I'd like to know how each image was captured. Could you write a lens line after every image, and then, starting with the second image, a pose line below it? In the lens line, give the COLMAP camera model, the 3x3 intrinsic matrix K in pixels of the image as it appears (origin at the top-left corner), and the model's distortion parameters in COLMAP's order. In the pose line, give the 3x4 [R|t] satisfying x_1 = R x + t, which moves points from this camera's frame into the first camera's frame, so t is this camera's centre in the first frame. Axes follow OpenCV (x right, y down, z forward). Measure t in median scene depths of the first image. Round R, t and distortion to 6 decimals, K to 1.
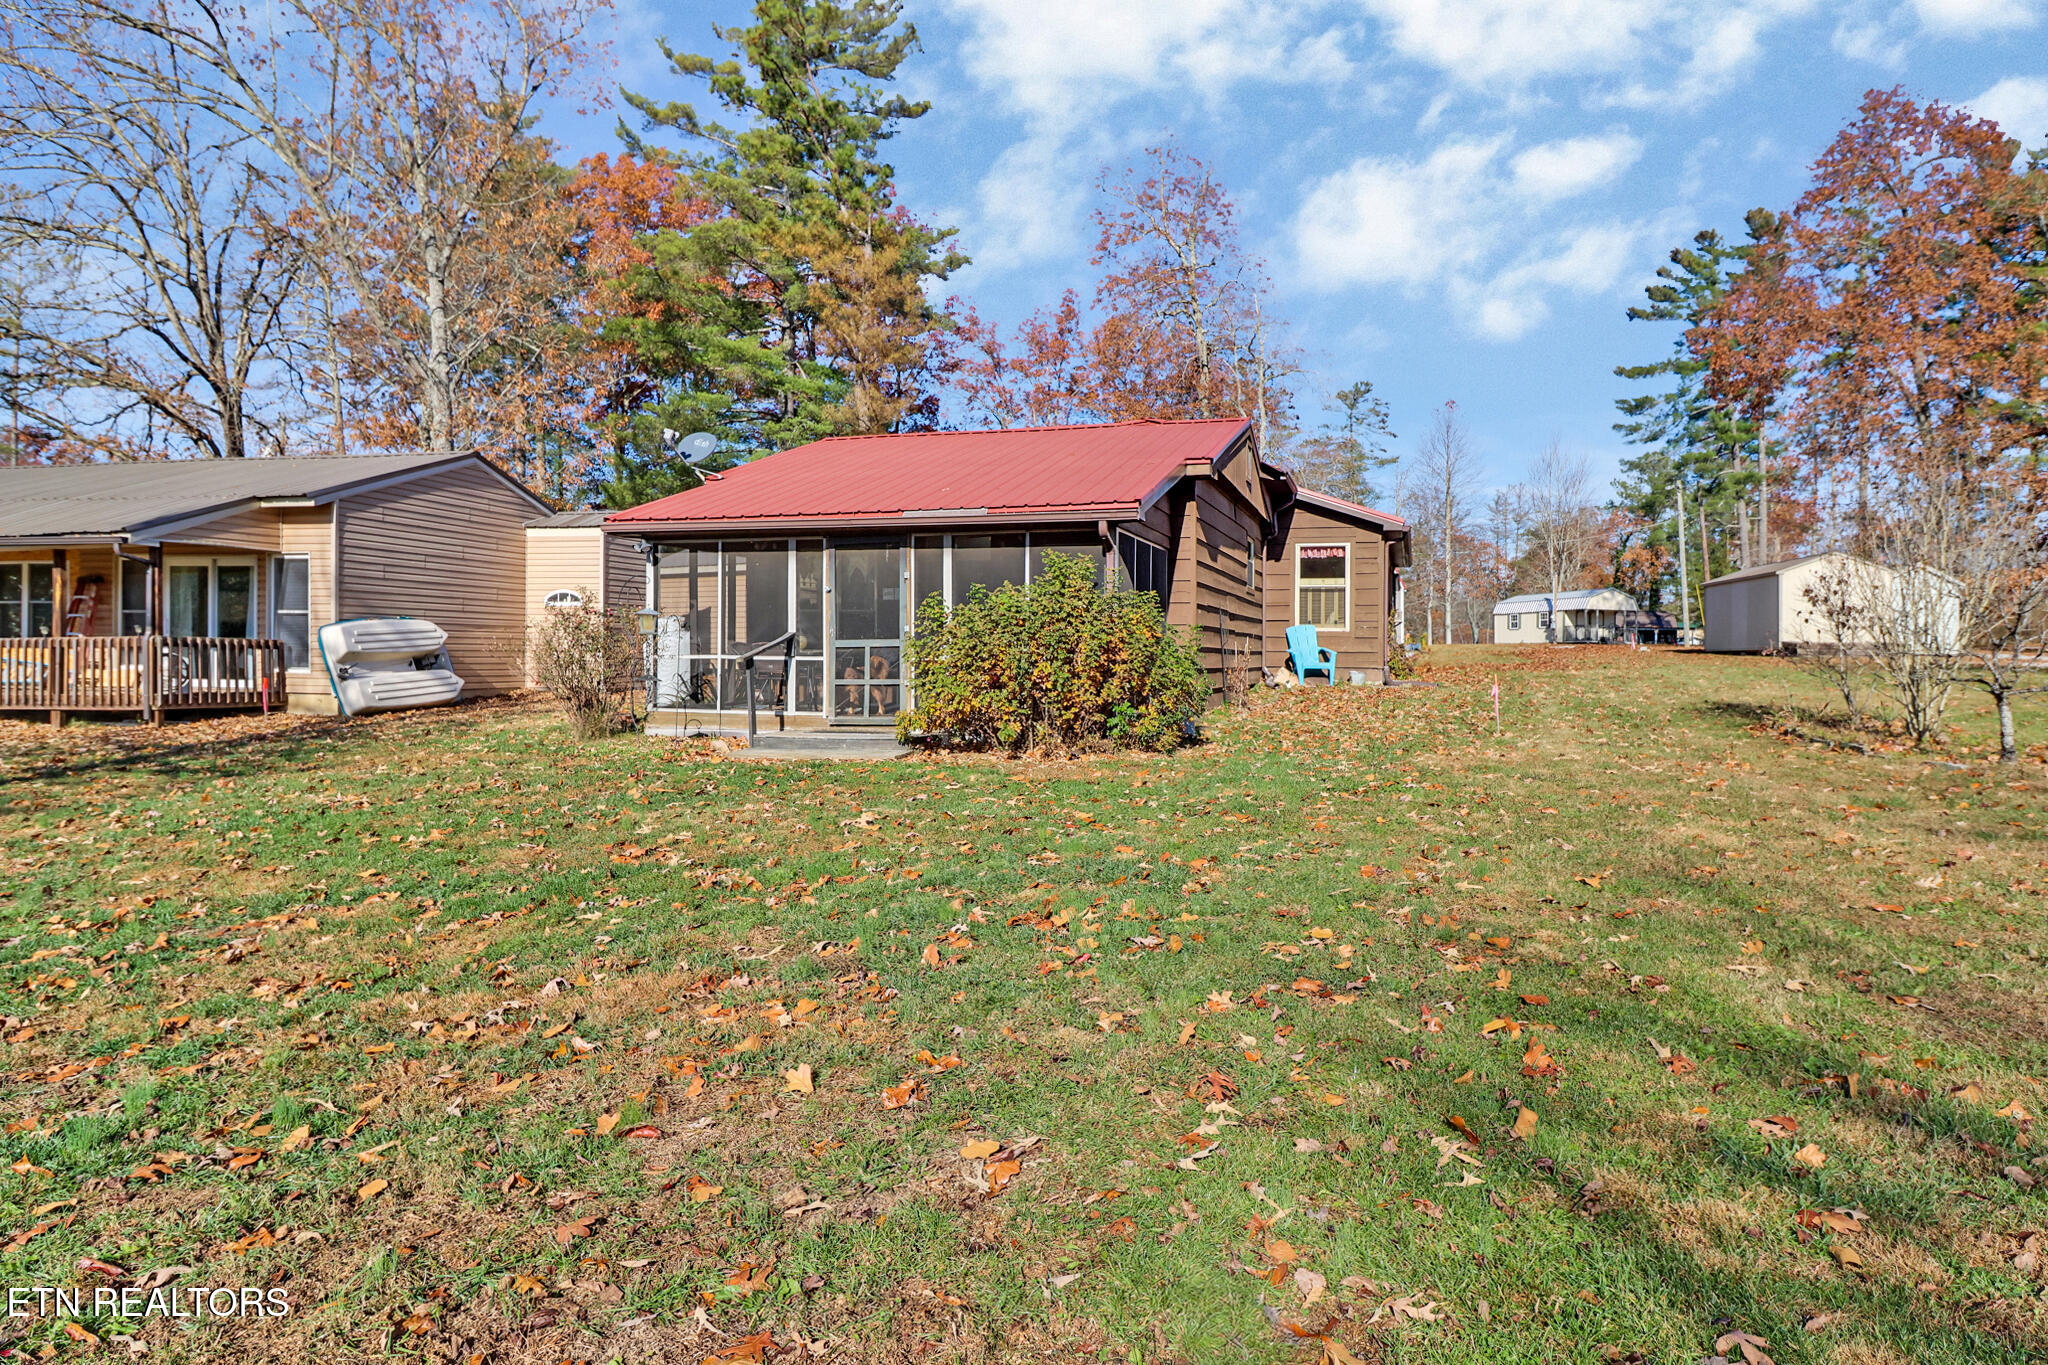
lens RADIAL K [[1220.9, 0, 1058.3], [0, 1220.9, 653.1], [0, 0, 1]] dist [-0.001587, -0.001443]
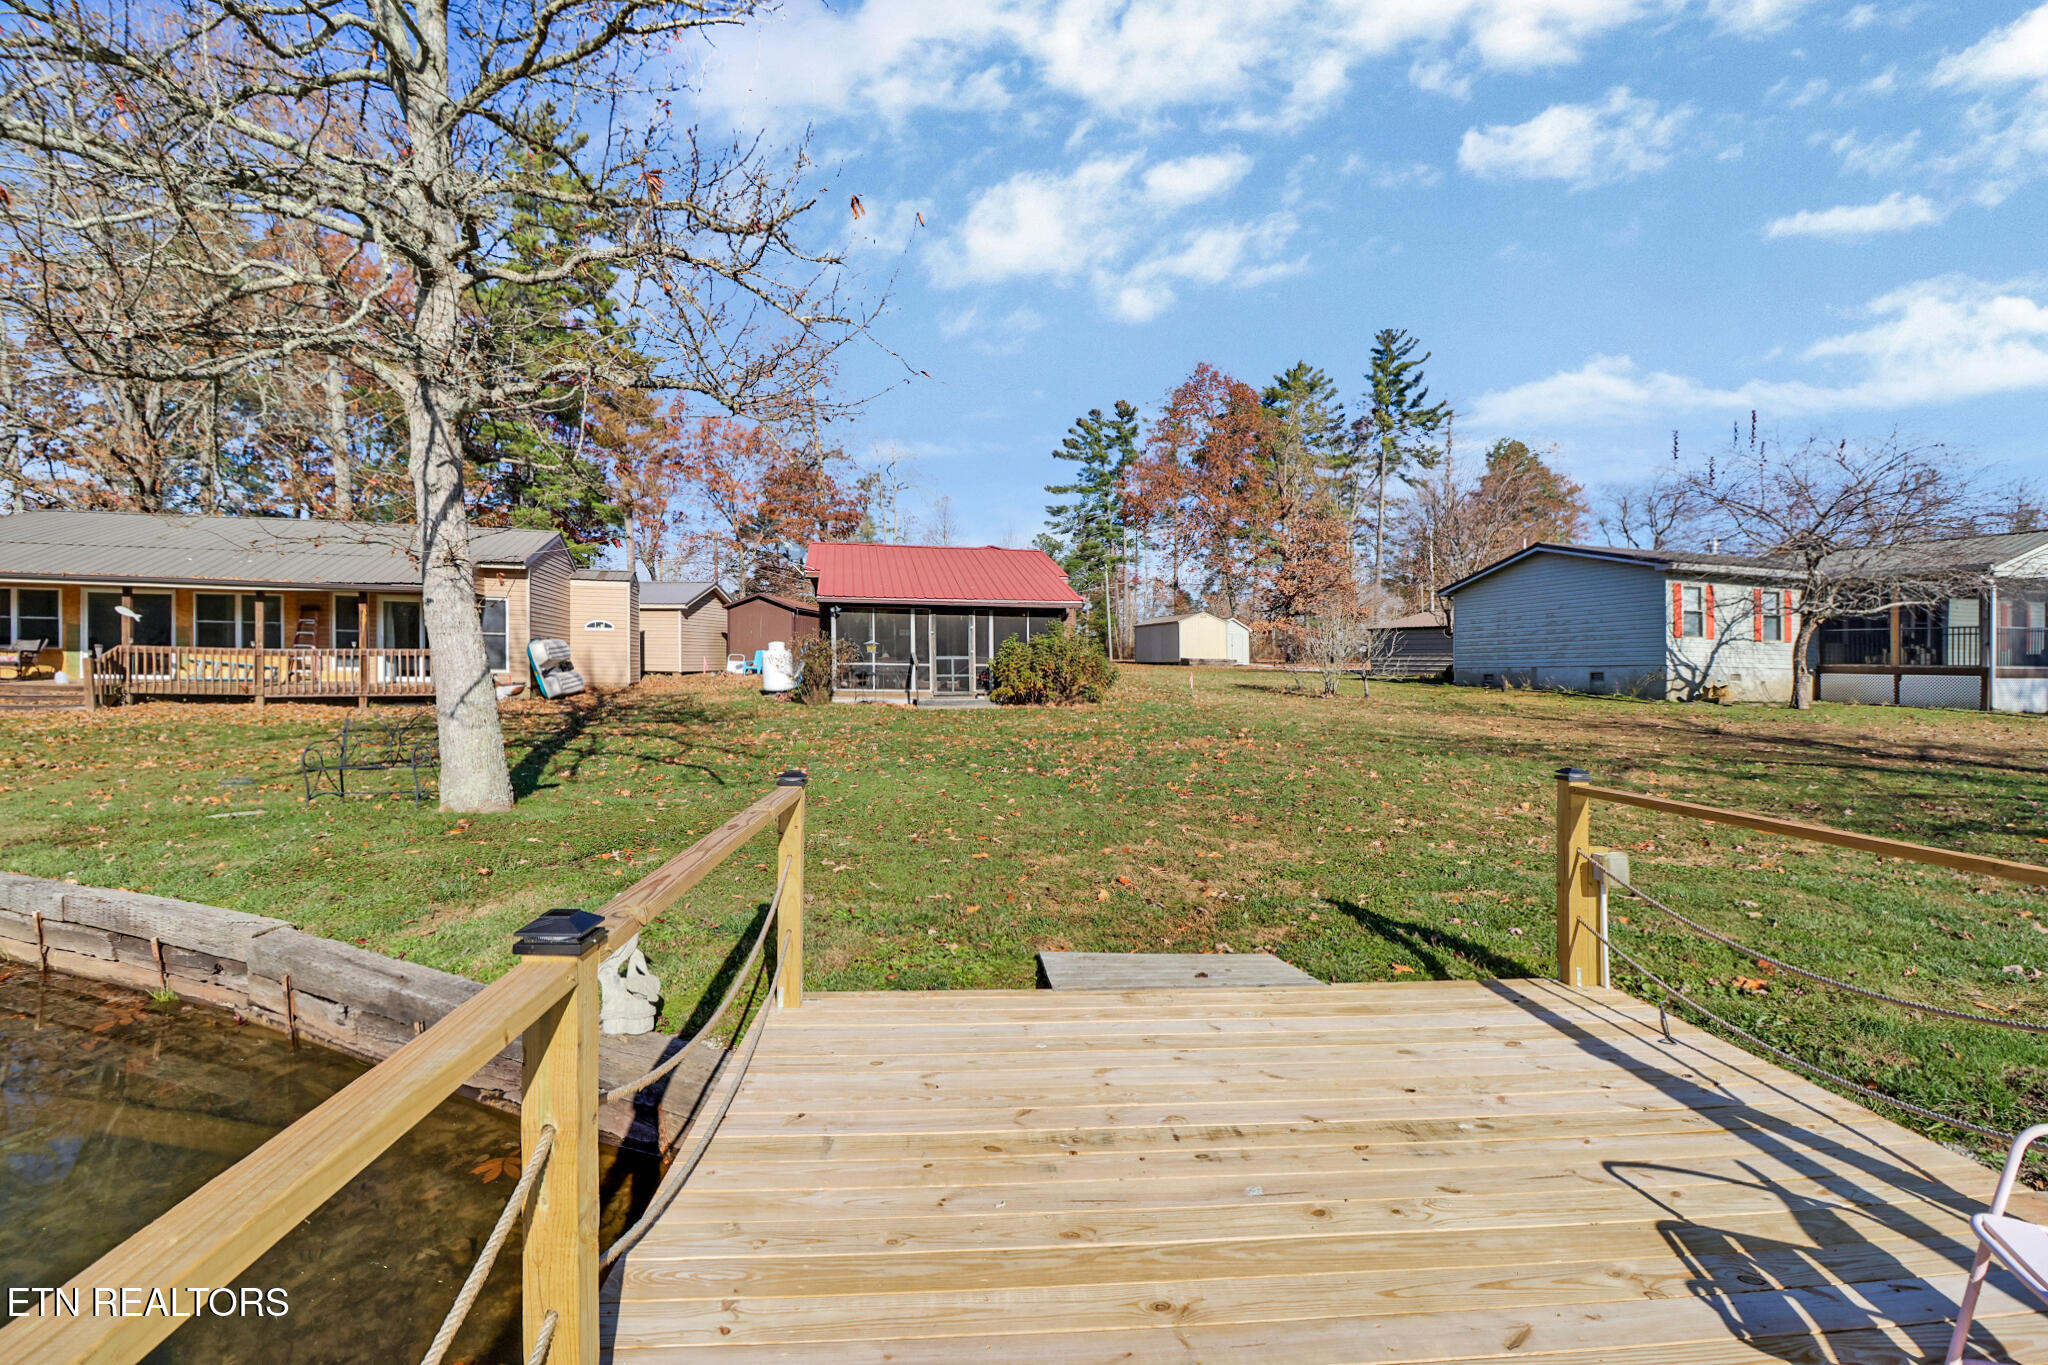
lens RADIAL K [[954.4, 0, 1020.7], [0, 954.4, 660.9], [0, 0, 1]] dist [0.009721, -0.009990]
pose [[0.887446, 0.005573, 0.460878, -0.574593], [-0.005401, 0.999984, -0.001693, -0.000343], [-0.460880, -0.000987, 0.887462, -0.398866]]
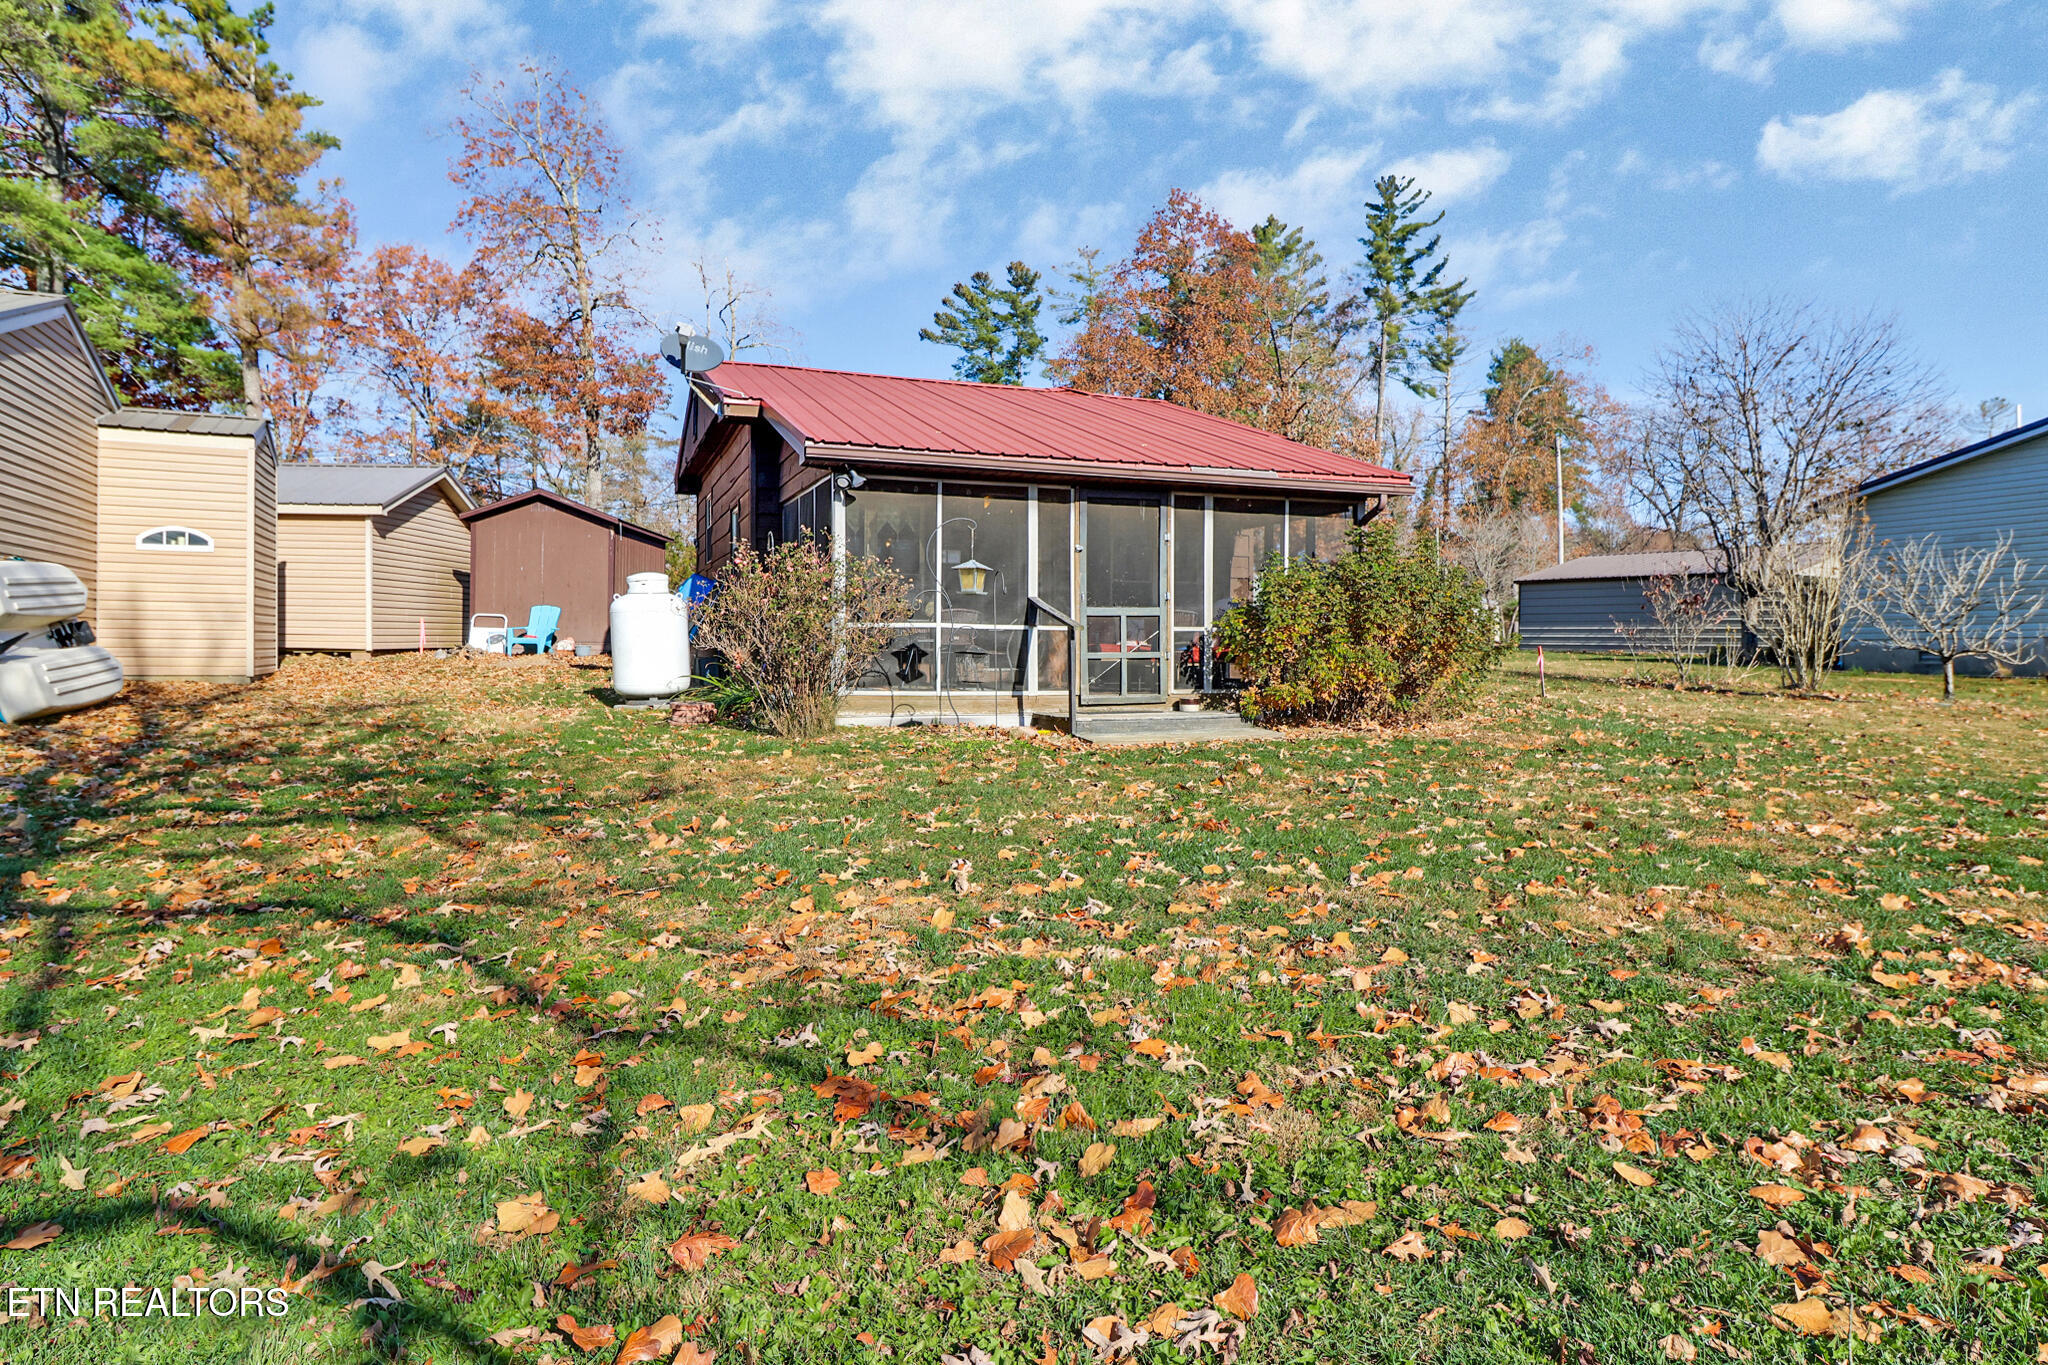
lens RADIAL K [[1216.6, 0, 995.8], [0, 1216.6, 634.0], [0, 0, 1]] dist [0.002383, 0.014600]
pose [[0.803576, 0.007046, 0.595160, -0.516997], [-0.004842, 0.999974, -0.005301, 0.009269], [-0.595182, 0.001378, 0.803589, 0.237430]]
